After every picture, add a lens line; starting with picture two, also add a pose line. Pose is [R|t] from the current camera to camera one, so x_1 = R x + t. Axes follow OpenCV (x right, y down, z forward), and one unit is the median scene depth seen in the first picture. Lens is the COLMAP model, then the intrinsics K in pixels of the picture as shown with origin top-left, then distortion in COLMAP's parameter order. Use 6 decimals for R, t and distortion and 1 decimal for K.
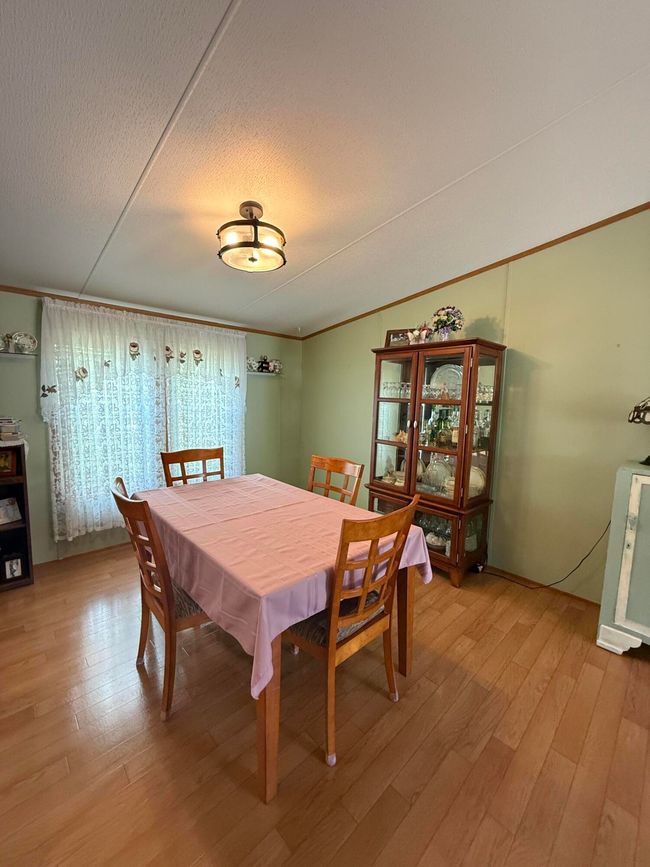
lens RADIAL K [[343.8, 0, 325.2], [0, 343.8, 432.3], [0, 0, 1]] dist [-0.001582, 0.000577]
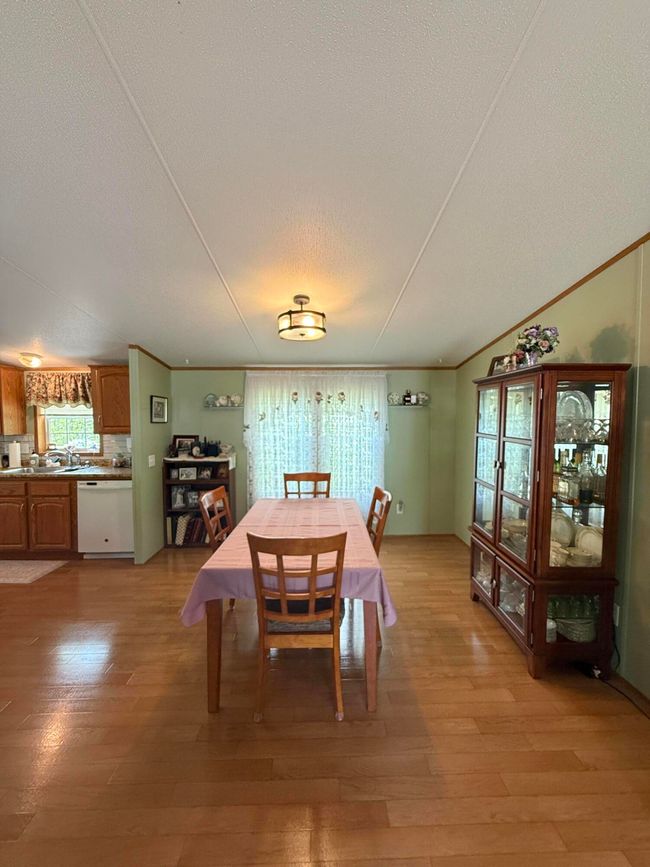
lens RADIAL K [[343.8, 0, 325.2], [0, 343.8, 432.5], [0, 0, 1]] dist [-0.001582, 0.000577]
pose [[0.740946, 0.007405, -0.671524, 0.509555], [-0.048274, 0.997940, -0.042261, -0.045843], [0.669827, 0.063730, 0.739777, 0.060353]]
